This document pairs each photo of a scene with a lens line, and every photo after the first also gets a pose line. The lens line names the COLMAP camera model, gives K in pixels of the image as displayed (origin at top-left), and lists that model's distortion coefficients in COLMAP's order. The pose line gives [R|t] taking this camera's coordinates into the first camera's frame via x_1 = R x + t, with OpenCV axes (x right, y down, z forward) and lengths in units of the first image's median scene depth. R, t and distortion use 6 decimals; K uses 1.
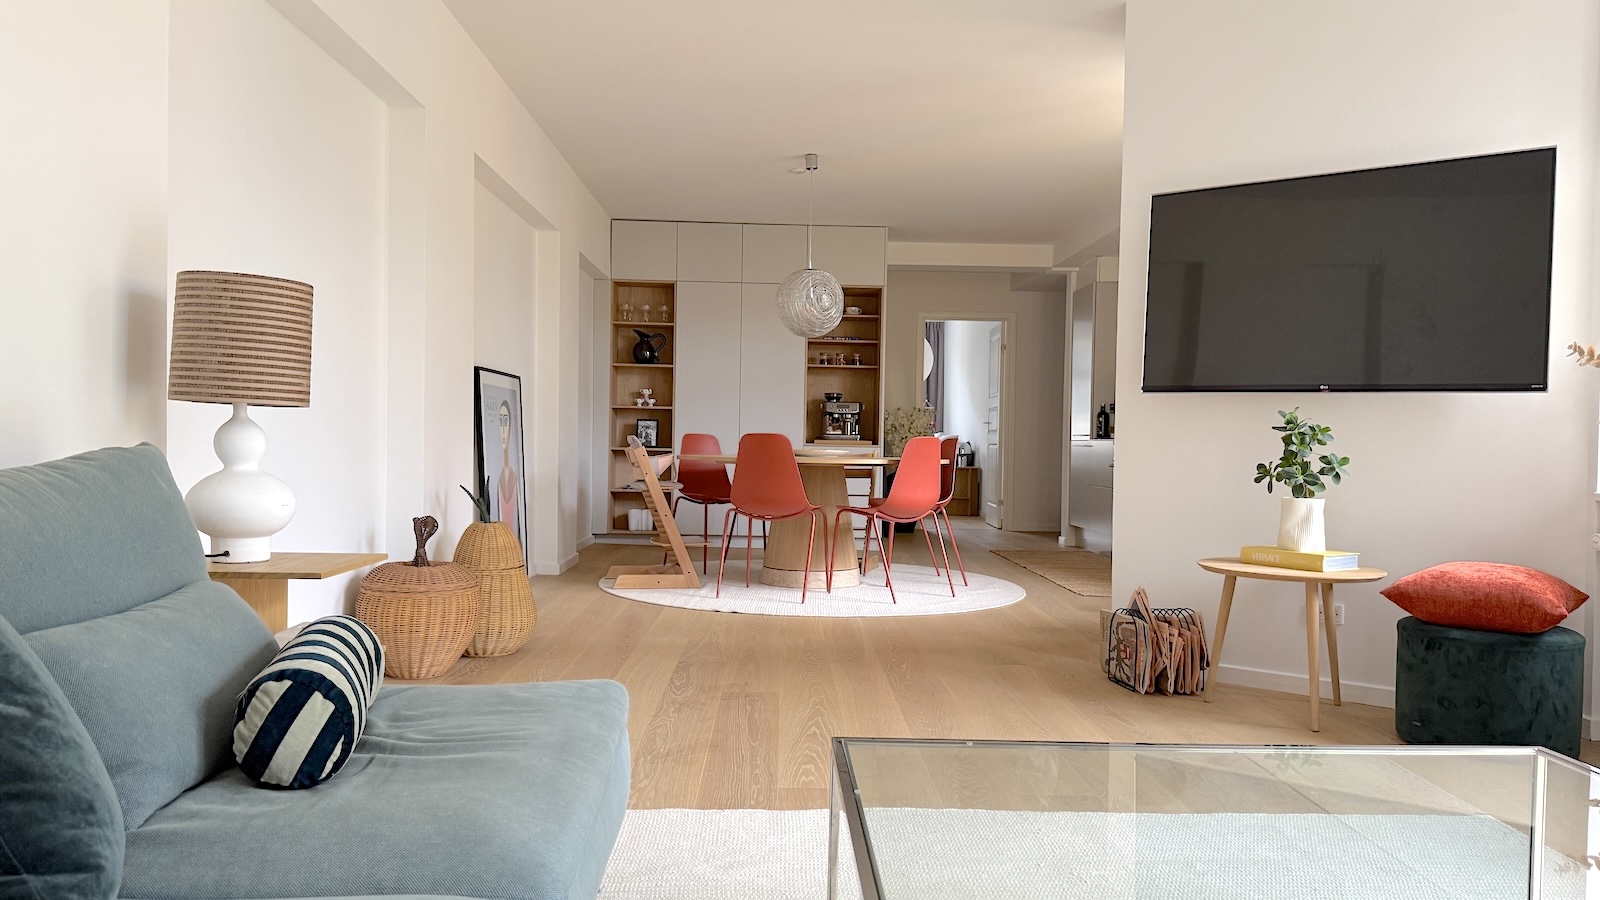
lens RADIAL K [[1108.1, 0, 801.2], [0, 1108.1, 455.2], [0, 0, 1]] dist [0.031481, -0.019016]
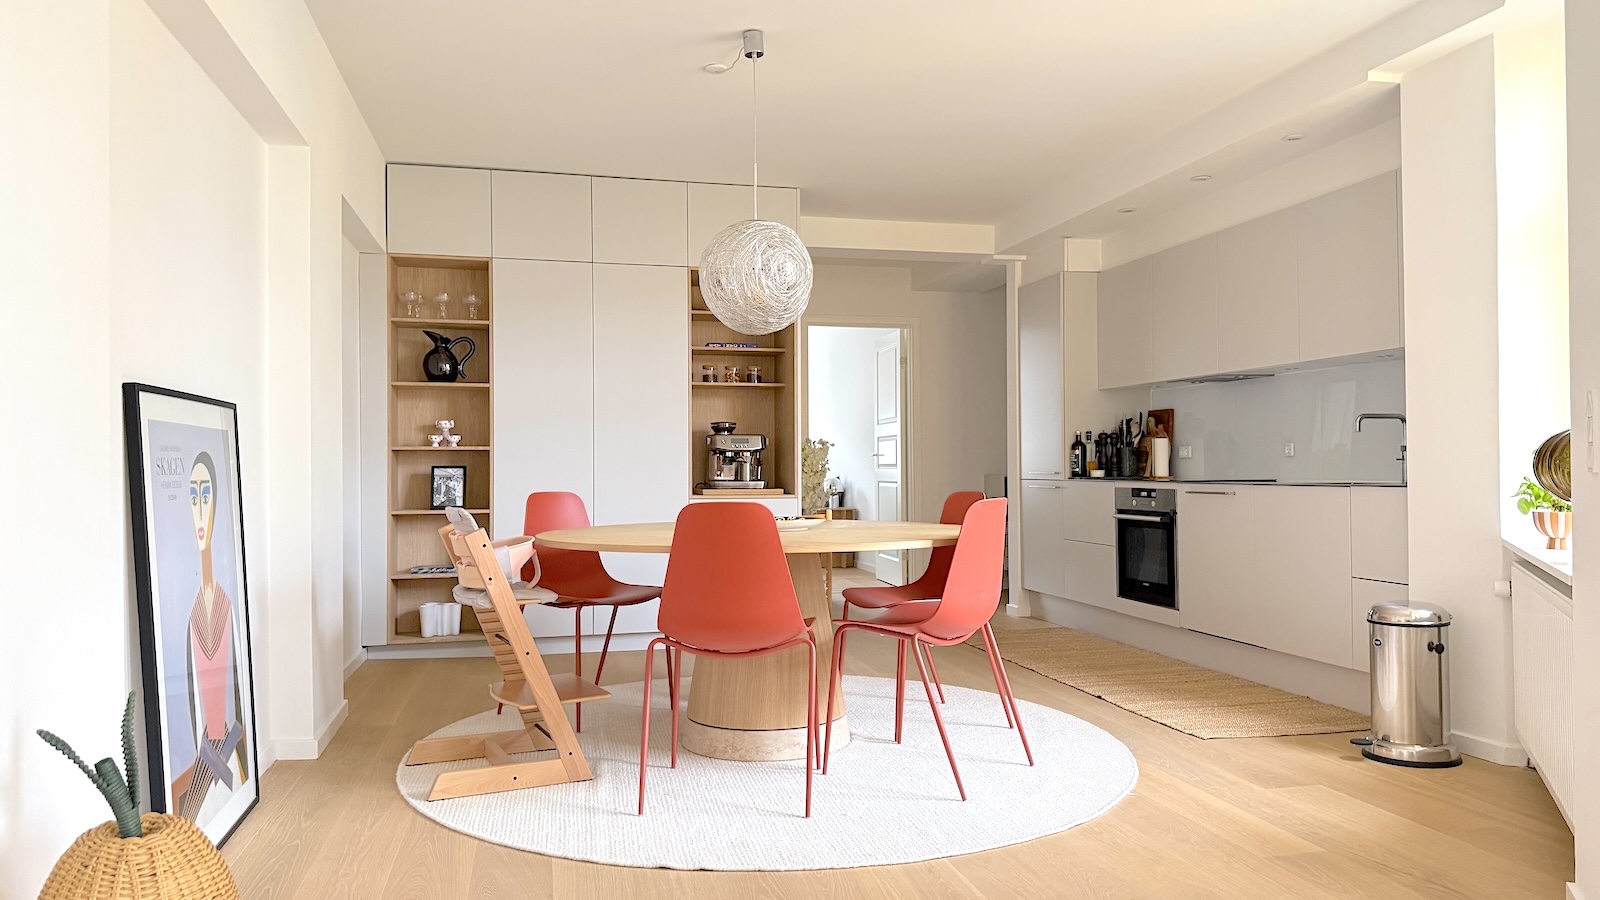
lens RADIAL K [[1108.1, 0, 806.5], [0, 1108.1, 454.4], [0, 0, 1]] dist [0.031481, -0.019016]
pose [[0.975257, -0.020953, 0.220077, -0.076315], [0.025503, 0.999515, -0.017852, -0.022088], [-0.219597, 0.023023, 0.975319, 0.306347]]
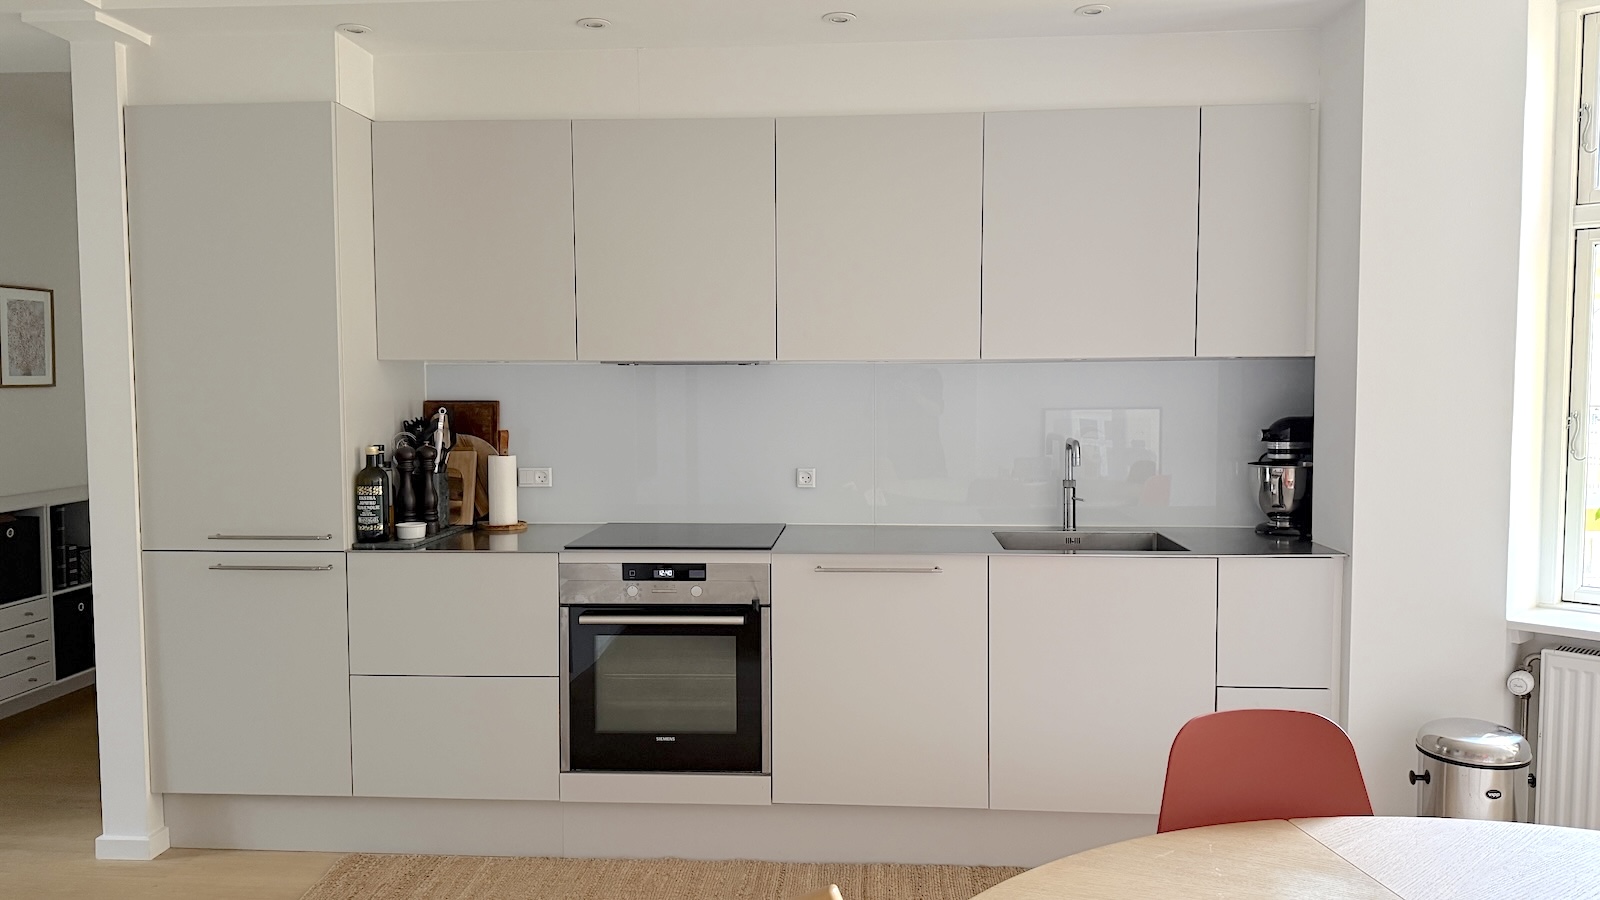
lens RADIAL K [[1108.1, 0, 799.7], [0, 1108.1, 449.4], [0, 0, 1]] dist [0.031481, -0.019016]
pose [[0.091533, -0.071061, 0.993263, -0.080318], [0.019185, 0.997391, 0.069589, -0.068482], [-0.995617, 0.012686, 0.092658, 0.829353]]
